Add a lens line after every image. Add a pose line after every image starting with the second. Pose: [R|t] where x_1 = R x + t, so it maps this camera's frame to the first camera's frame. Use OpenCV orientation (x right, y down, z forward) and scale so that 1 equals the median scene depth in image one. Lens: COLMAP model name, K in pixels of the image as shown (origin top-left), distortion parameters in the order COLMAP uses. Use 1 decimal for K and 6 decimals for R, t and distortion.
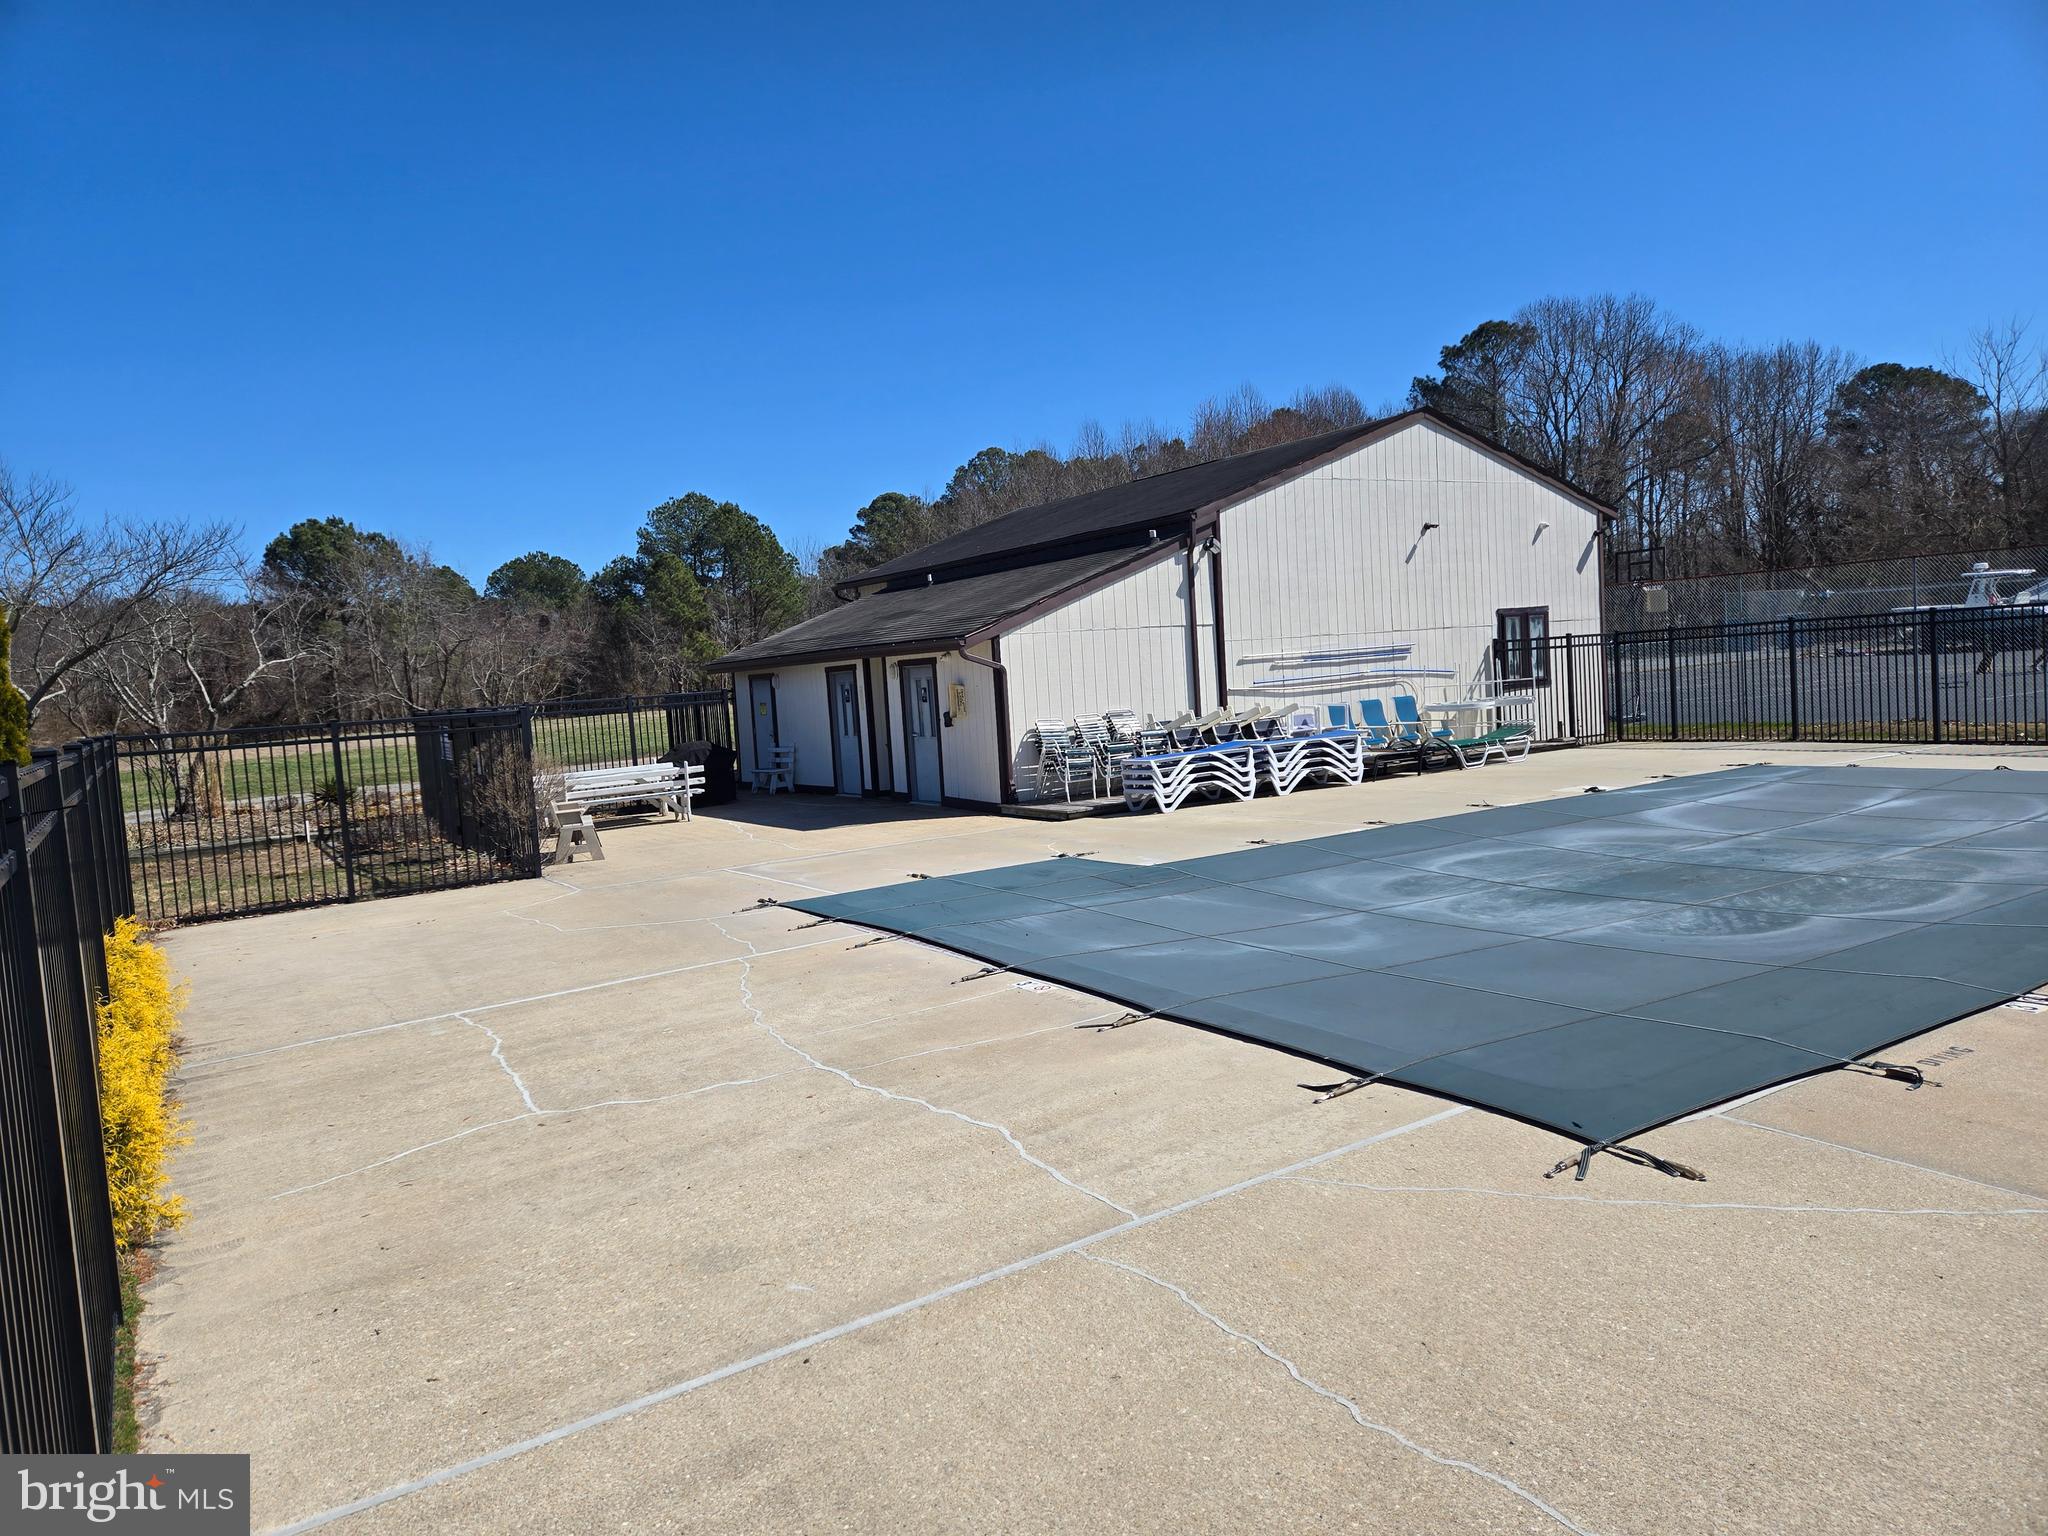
lens RADIAL K [[1374.7, 0, 993.8], [0, 1374.7, 764.9], [0, 0, 1]] dist [0.081030, -0.083830]
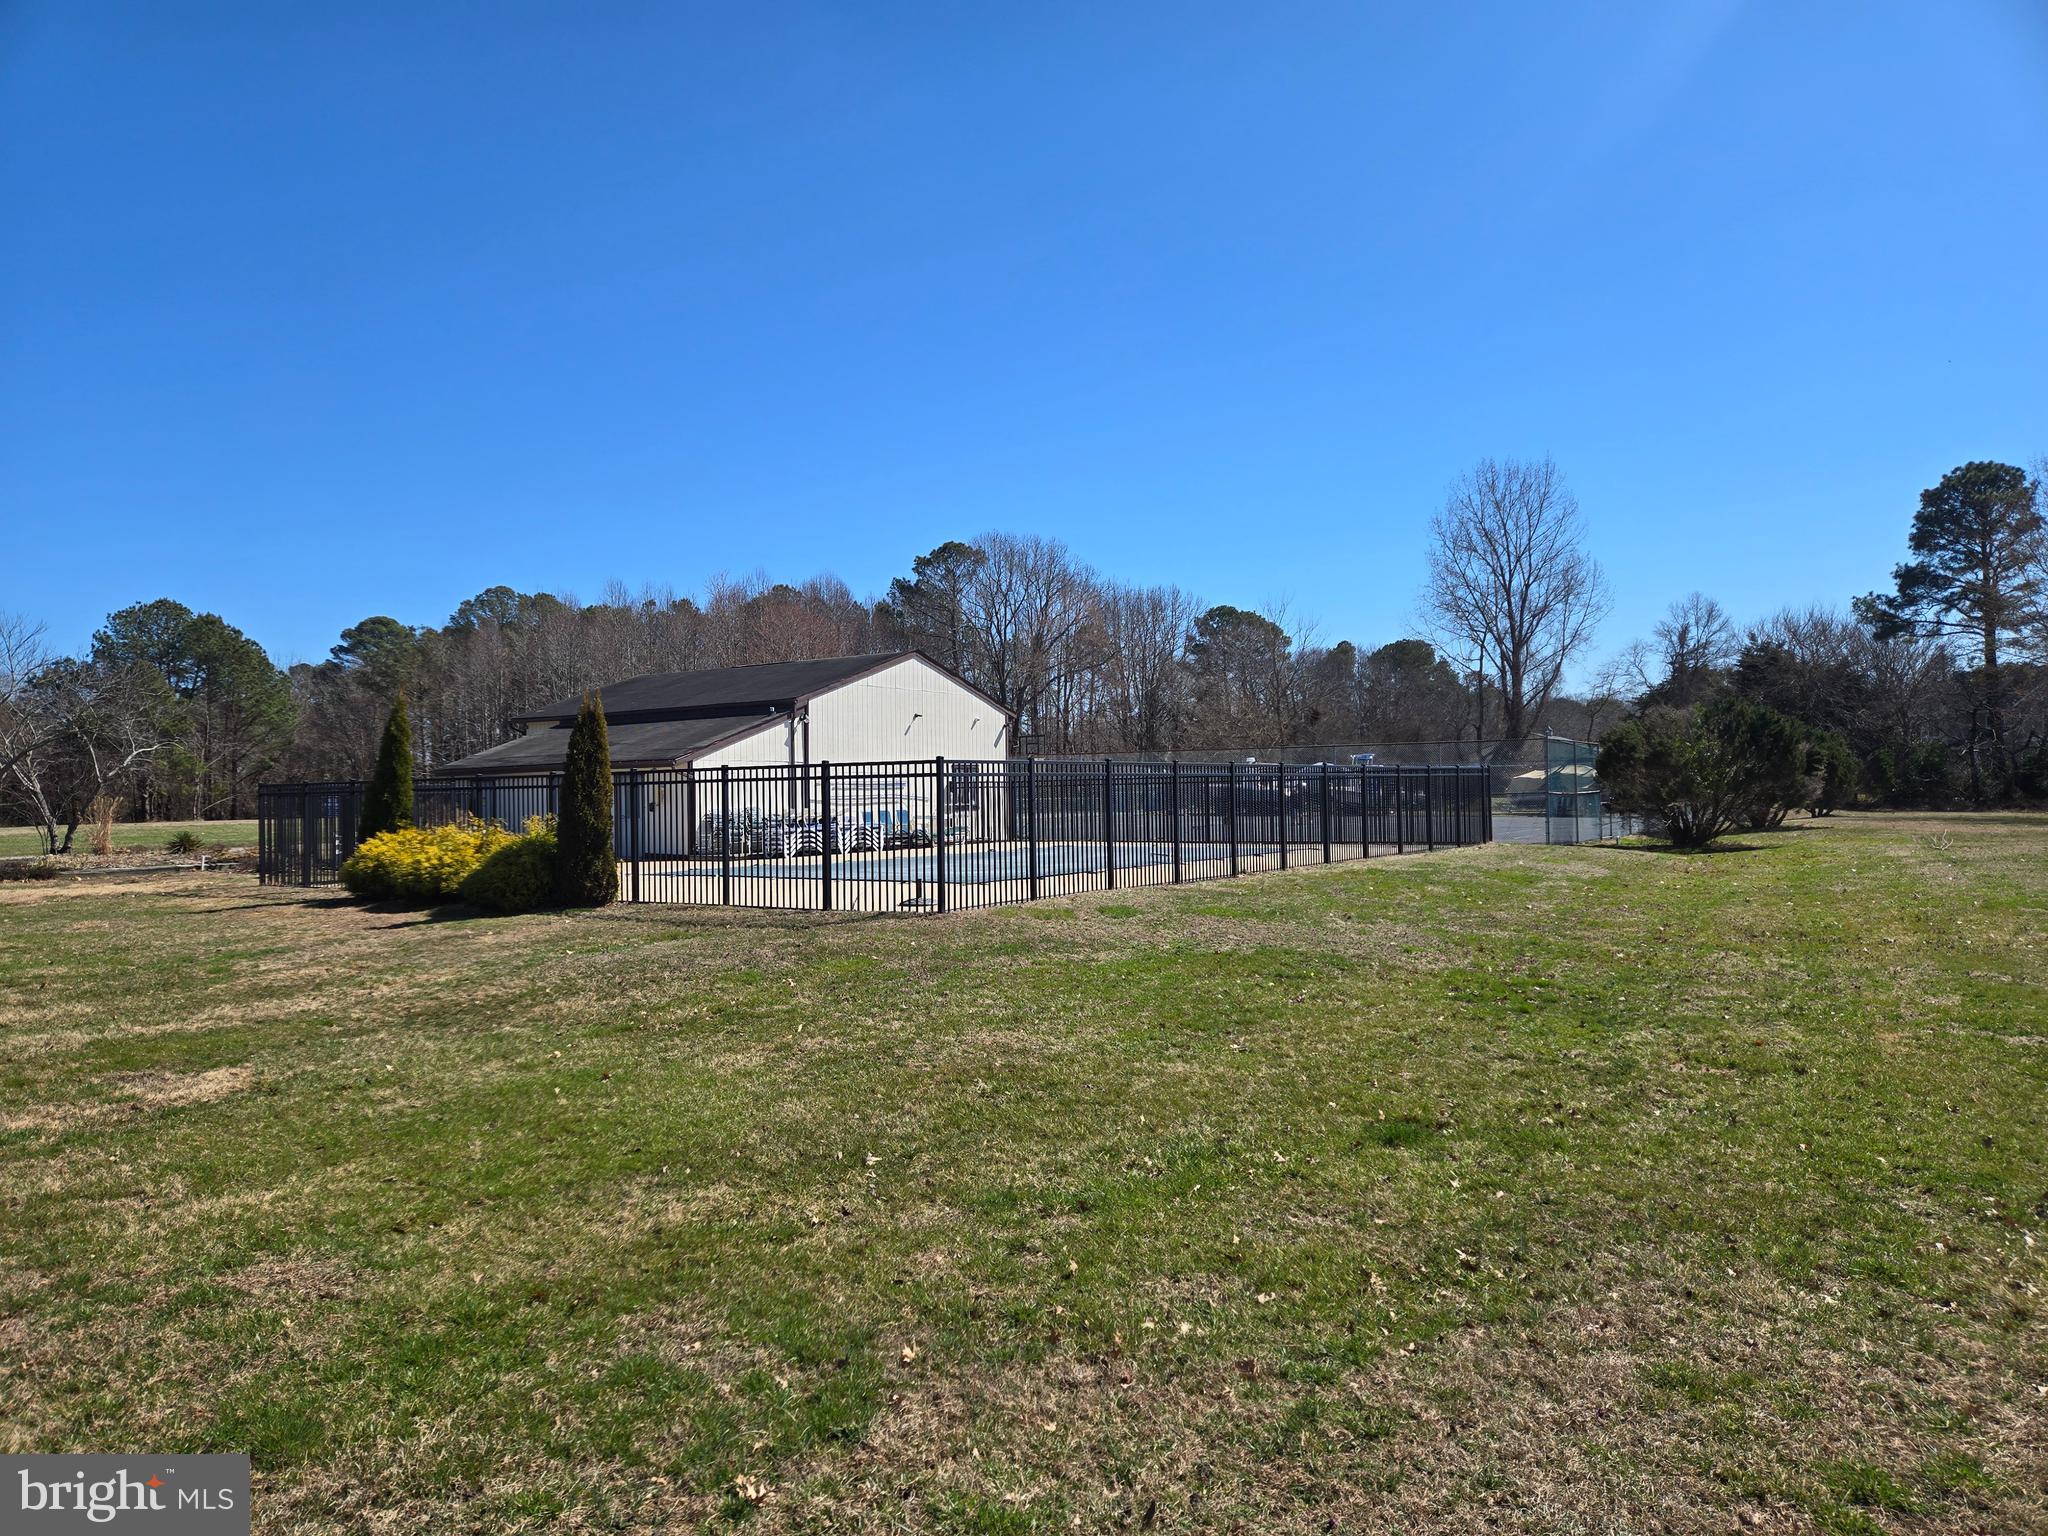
lens RADIAL K [[1374.7, 0, 993.8], [0, 1374.7, 764.9], [0, 0, 1]] dist [0.081030, -0.083830]
pose [[0.928771, 0.059851, 0.365791, -0.051849], [-0.020474, 0.993654, -0.110597, 0.018417], [-0.370089, 0.095230, 0.924103, -0.144649]]
